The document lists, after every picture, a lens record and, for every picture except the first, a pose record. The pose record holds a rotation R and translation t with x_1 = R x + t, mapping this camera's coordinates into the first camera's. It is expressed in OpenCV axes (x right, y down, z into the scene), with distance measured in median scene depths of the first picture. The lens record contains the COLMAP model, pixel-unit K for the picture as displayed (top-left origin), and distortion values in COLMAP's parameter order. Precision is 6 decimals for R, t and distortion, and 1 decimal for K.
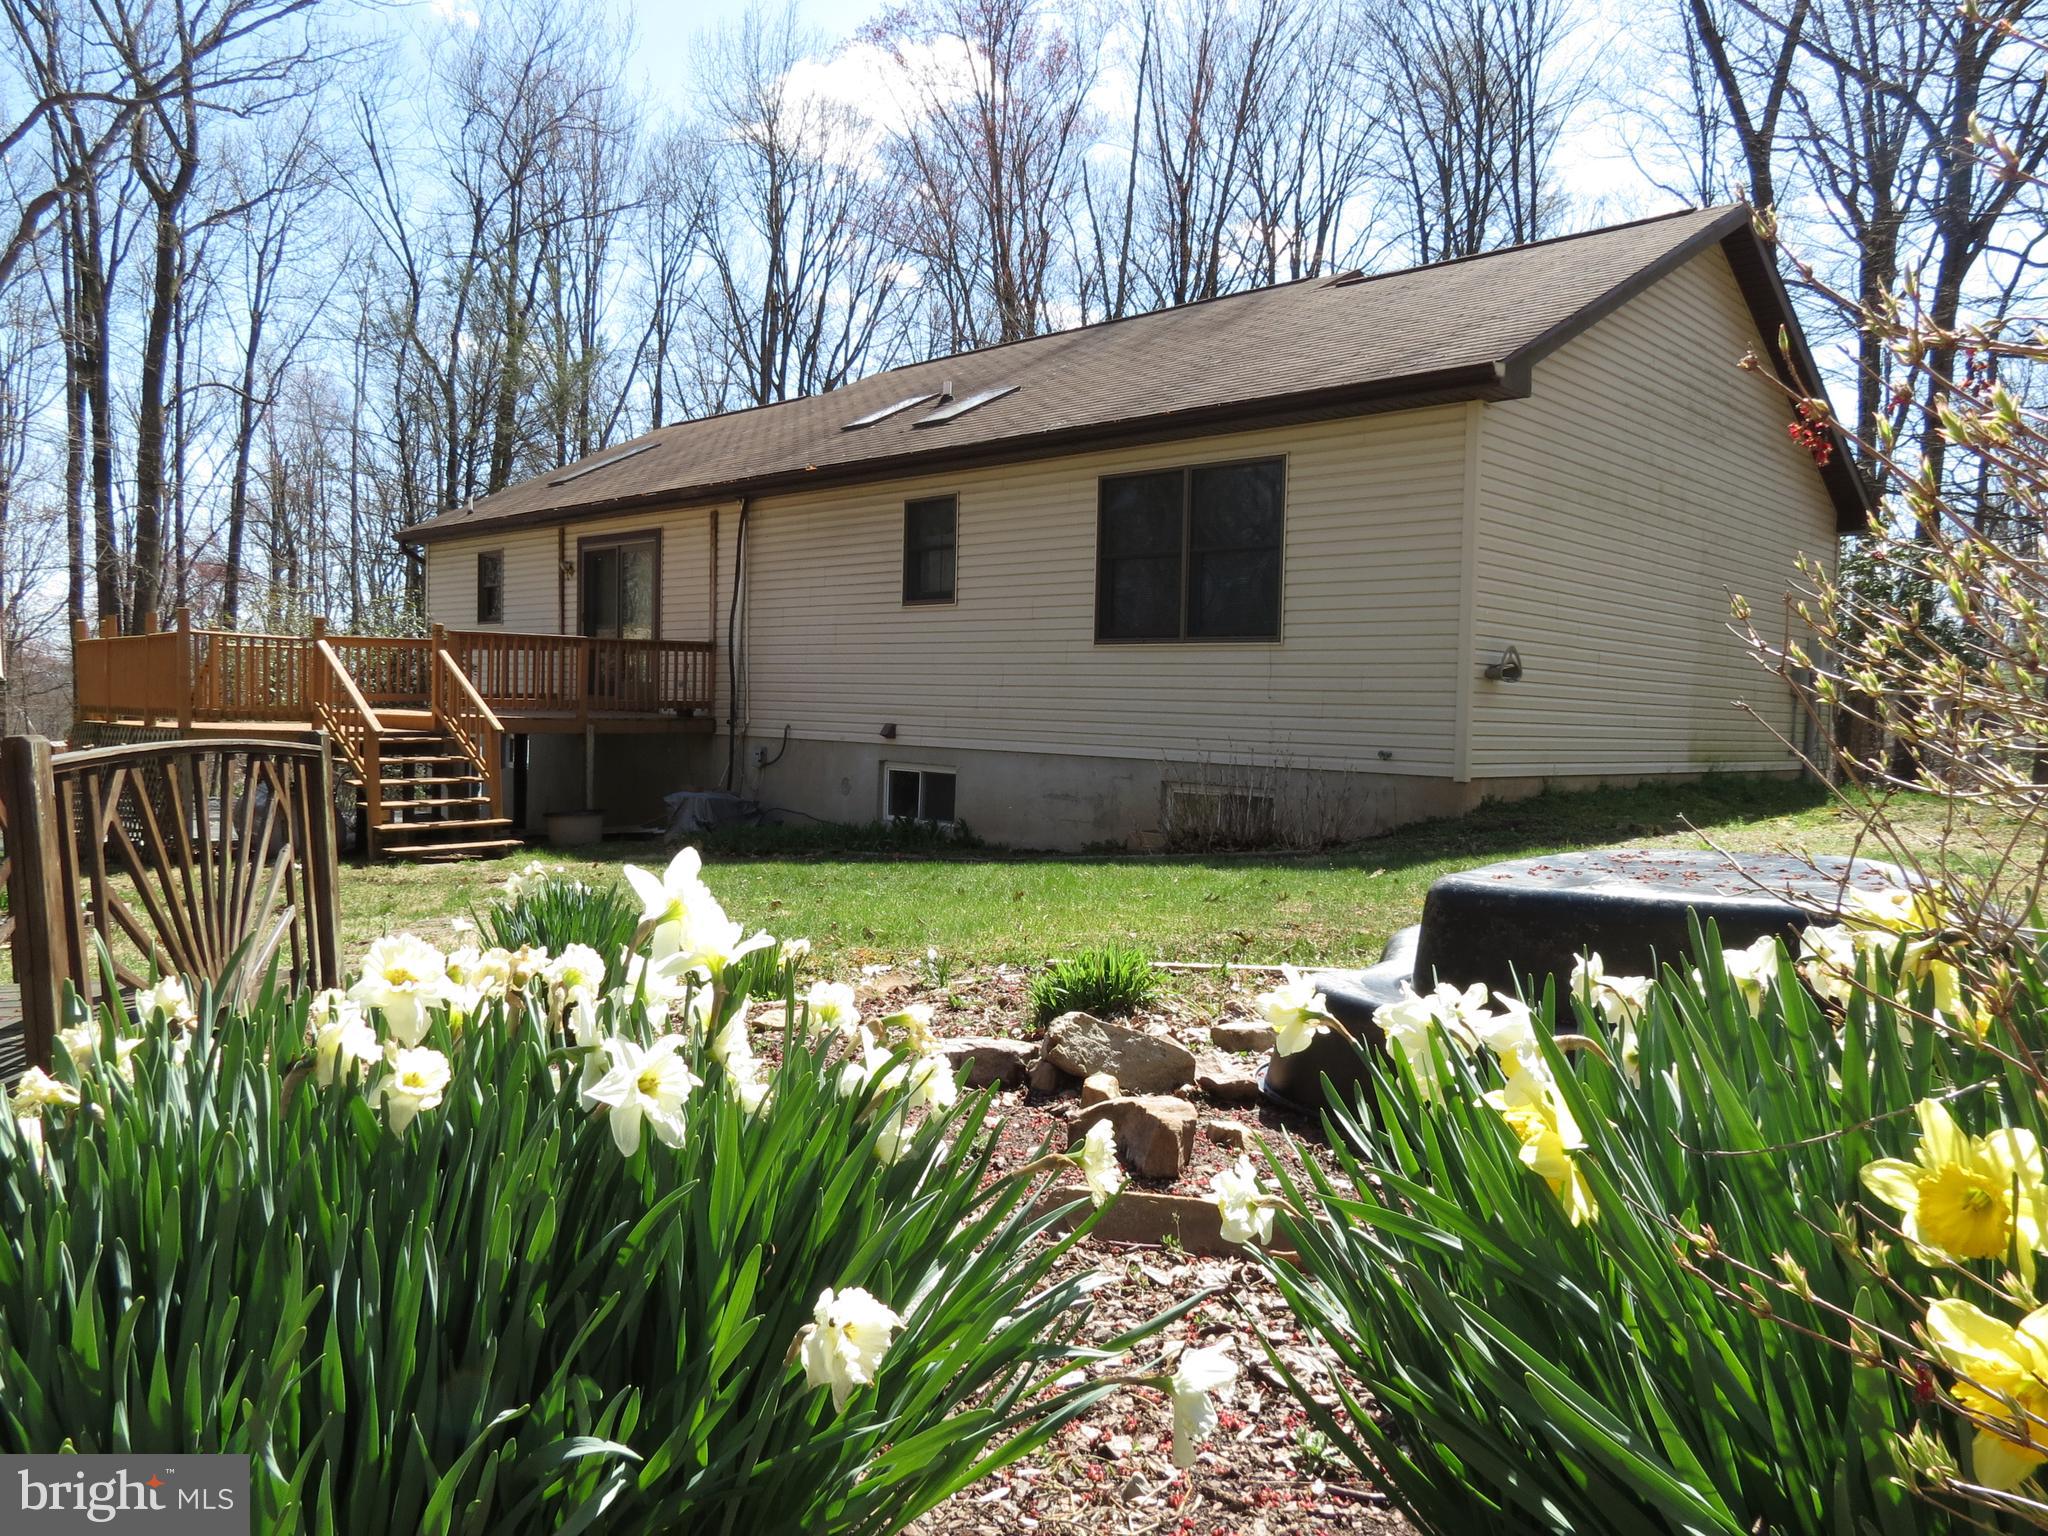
lens RADIAL K [[1459.7, 0, 1024.0], [0, 1459.7, 768.0], [0, 0, 1]] dist [-0.019444, -0.002031]
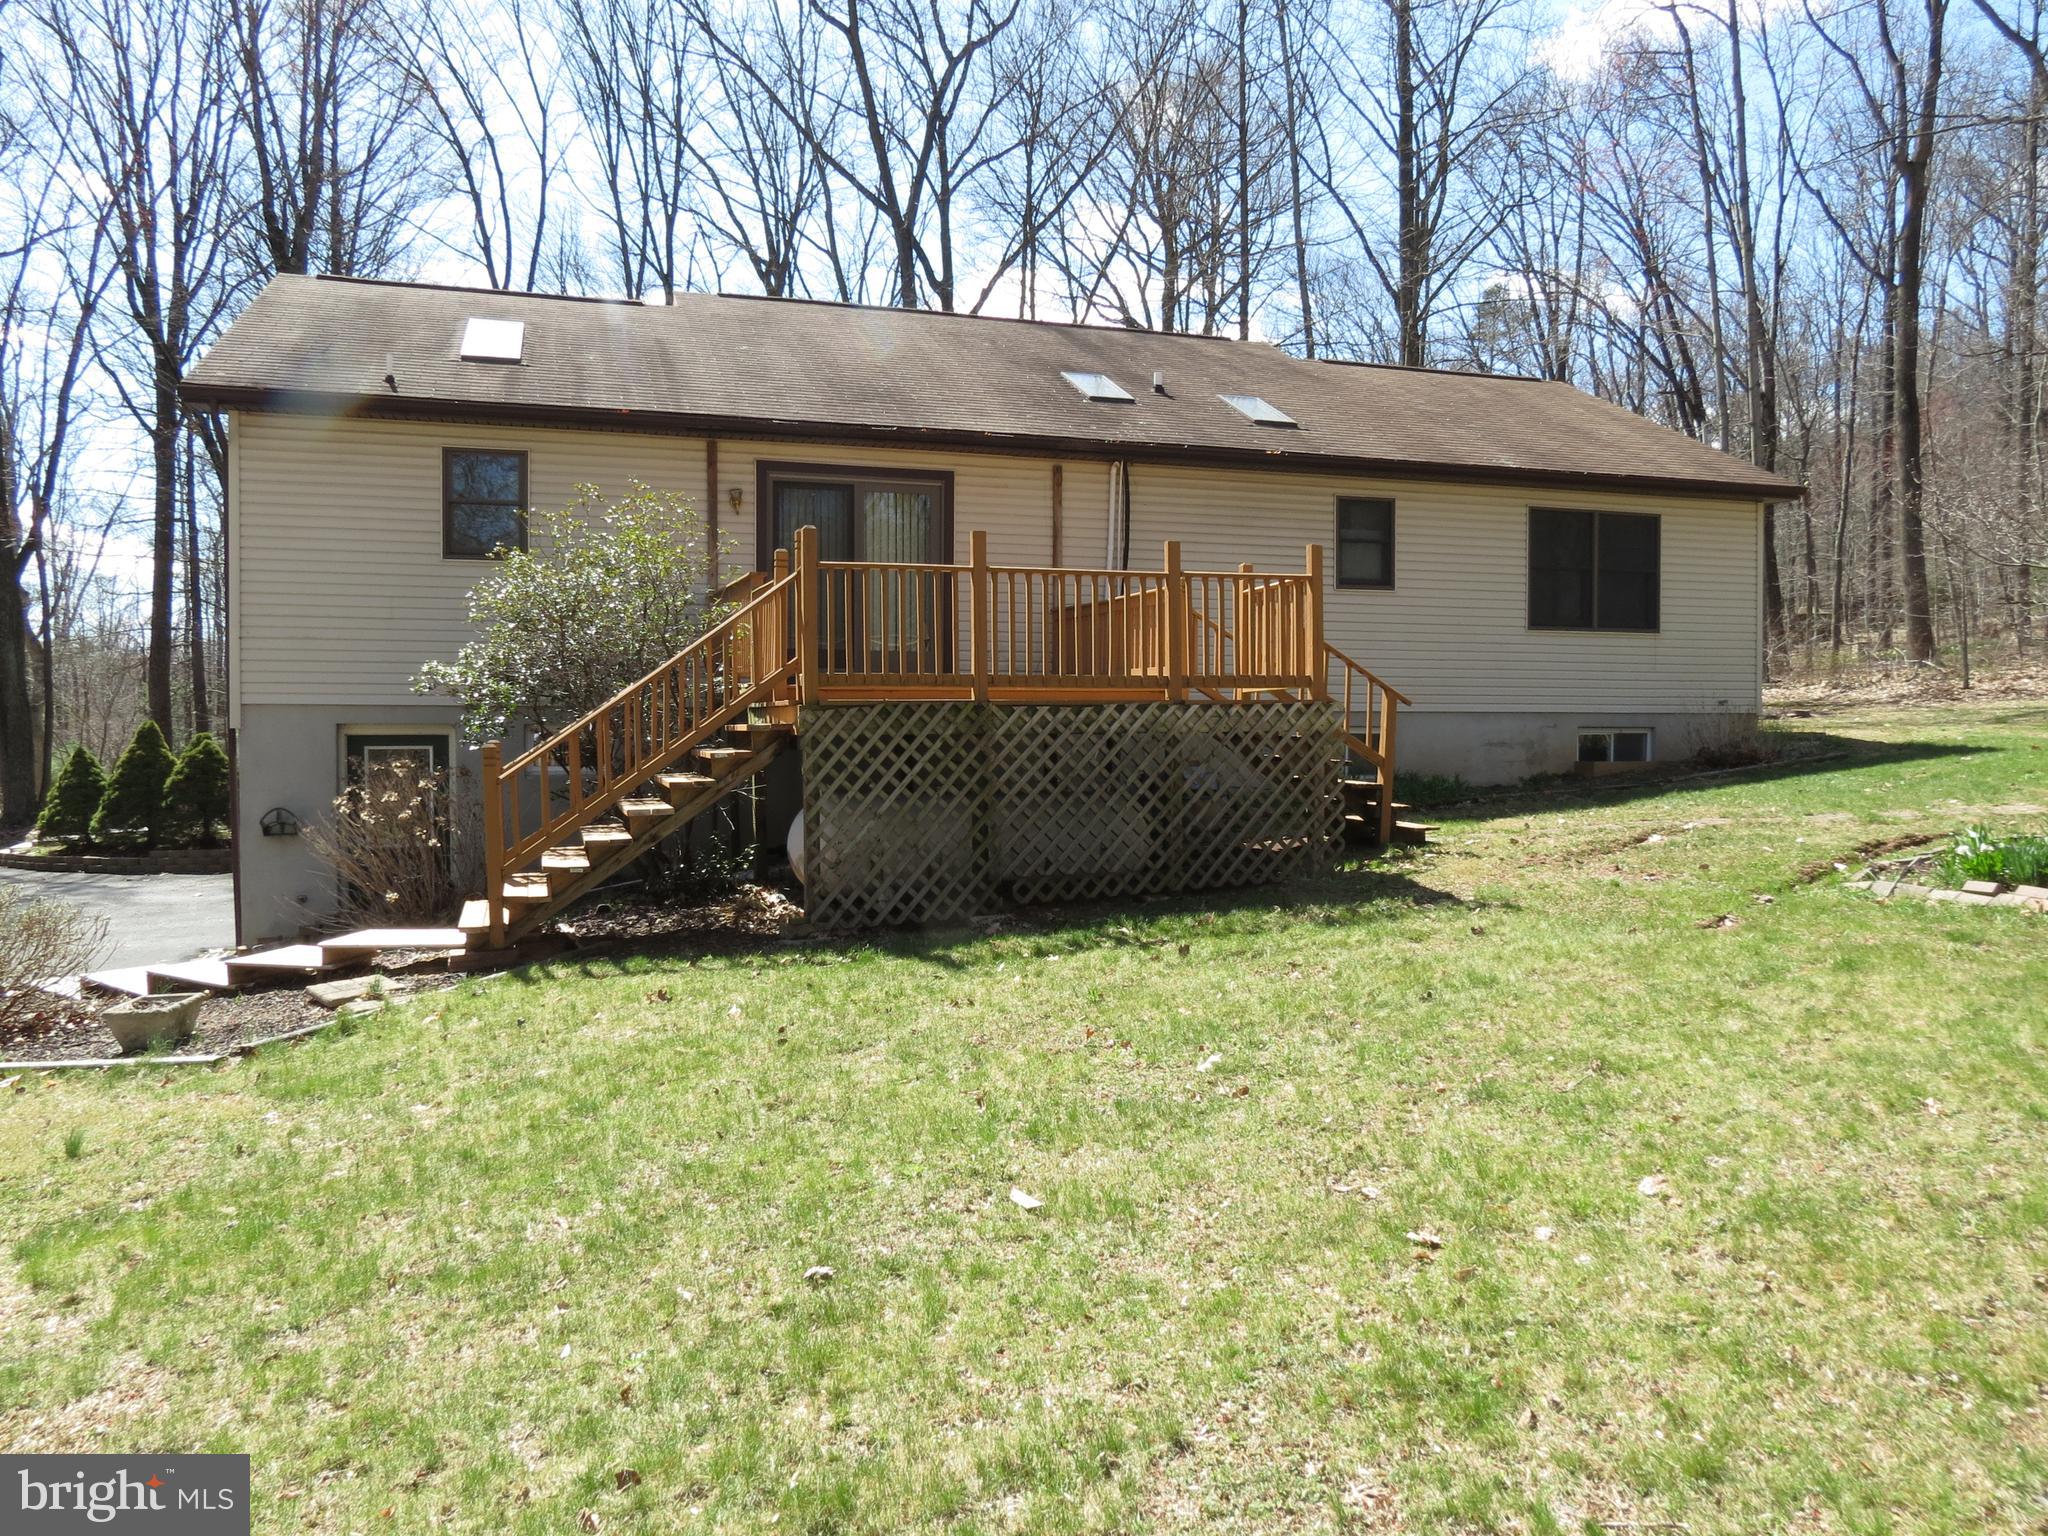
lens RADIAL K [[1459.7, 0, 1024.0], [0, 1459.7, 768.0], [0, 0, 1]] dist [-0.019444, -0.002031]
pose [[0.471848, -0.045840, 0.880487, -1.087424], [0.049859, 0.998437, 0.025261, -0.010868], [-0.880269, 0.031981, 0.473396, 0.614944]]
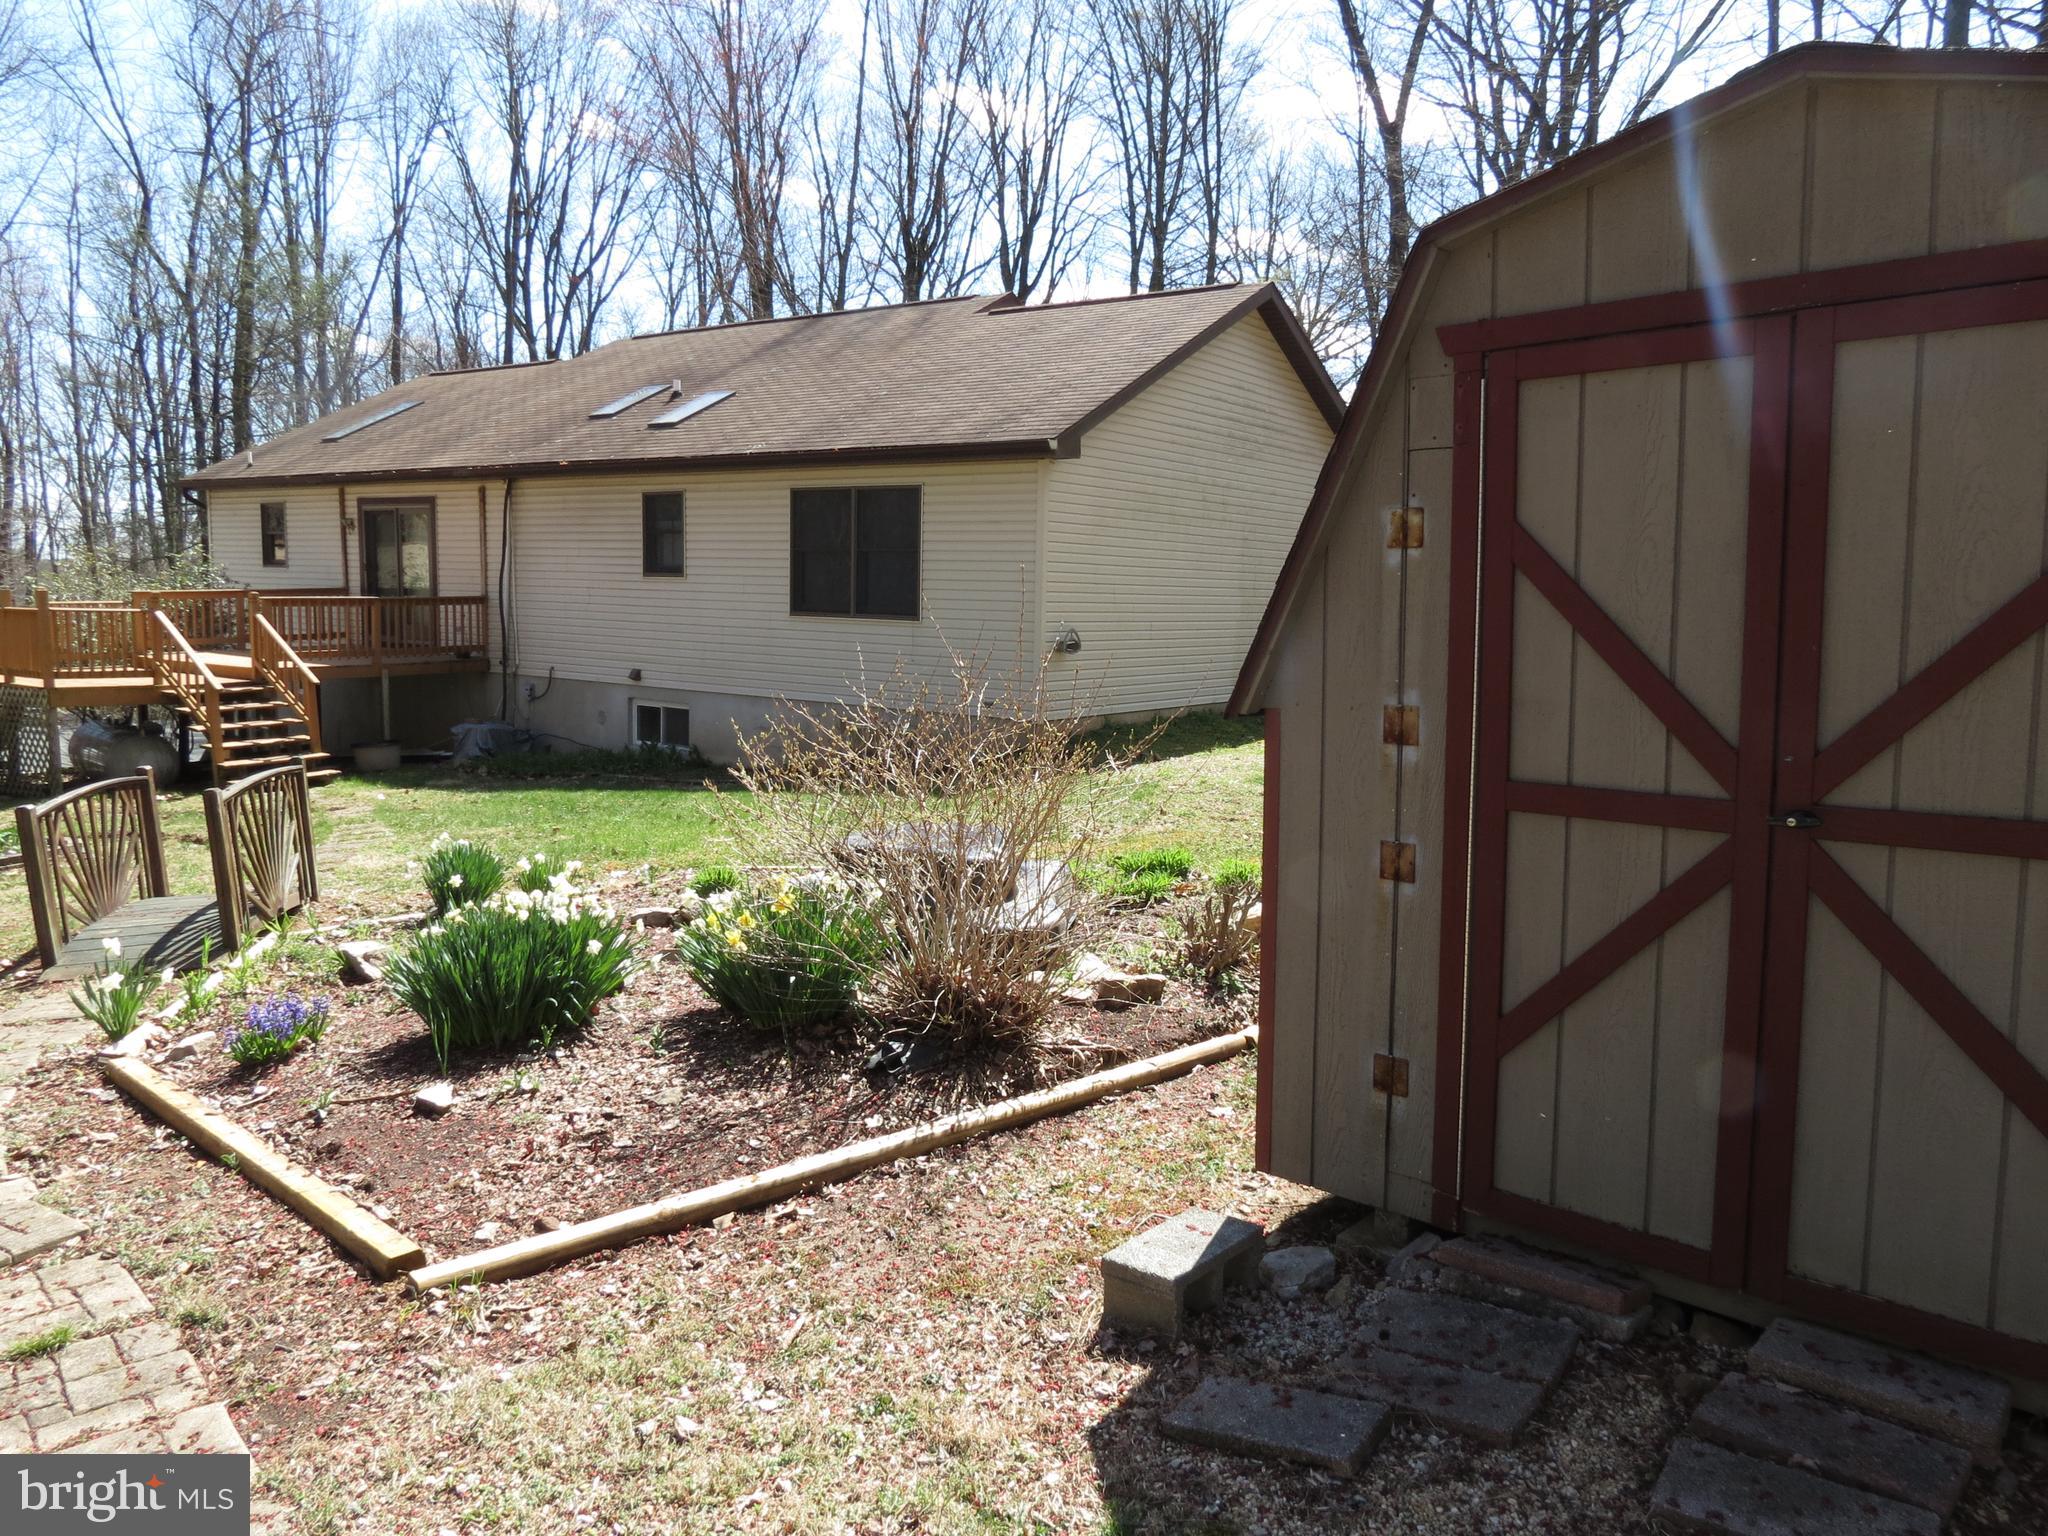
lens RADIAL K [[1459.7, 0, 1024.0], [0, 1459.7, 768.0], [0, 0, 1]] dist [-0.019444, -0.002031]
pose [[0.987605, -0.022532, 0.155334, 0.038970], [0.008808, 0.996039, 0.088483, -0.049047], [-0.156713, -0.086018, 0.983891, -0.280623]]
